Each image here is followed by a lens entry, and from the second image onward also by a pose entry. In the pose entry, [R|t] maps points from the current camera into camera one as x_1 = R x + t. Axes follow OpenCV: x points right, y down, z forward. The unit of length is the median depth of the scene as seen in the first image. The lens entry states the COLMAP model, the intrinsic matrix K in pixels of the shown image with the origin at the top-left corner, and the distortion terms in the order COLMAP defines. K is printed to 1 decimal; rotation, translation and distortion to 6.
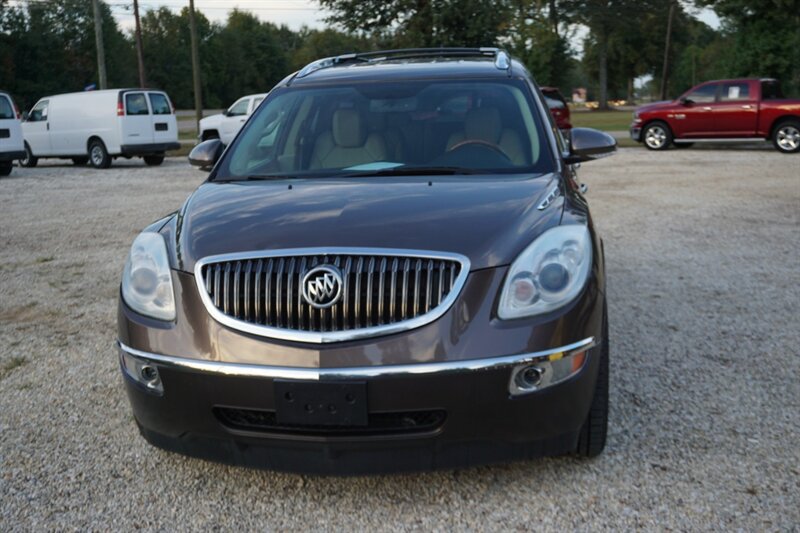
lens RADIAL K [[856.5, 0, 400.0], [0, 856.5, 266.5], [0, 0, 1]] dist [-0.008428, -0.003202]
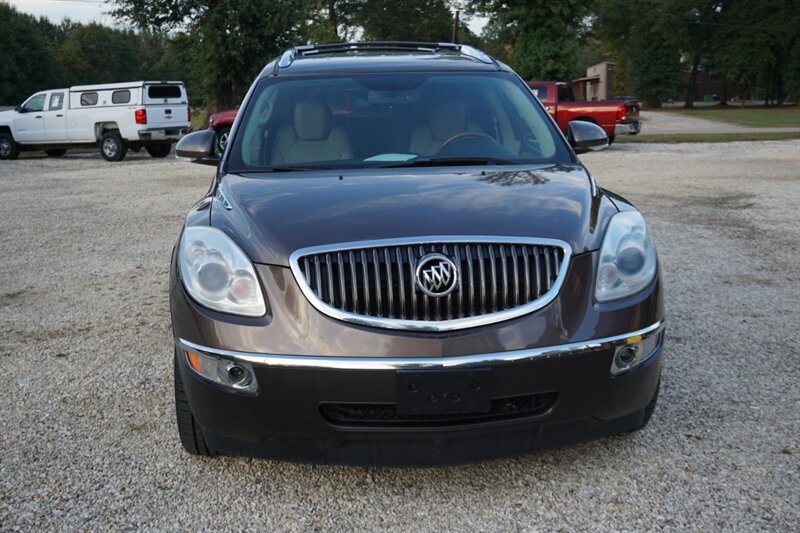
lens RADIAL K [[856.5, 0, 400.0], [0, 856.5, 266.5], [0, 0, 1]] dist [-0.008428, -0.003202]
pose [[0.975984, -0.027525, 0.216097, -0.327491], [0.027286, 0.999619, 0.004089, 0.007788], [-0.216127, 0.001906, 0.976363, 0.038241]]
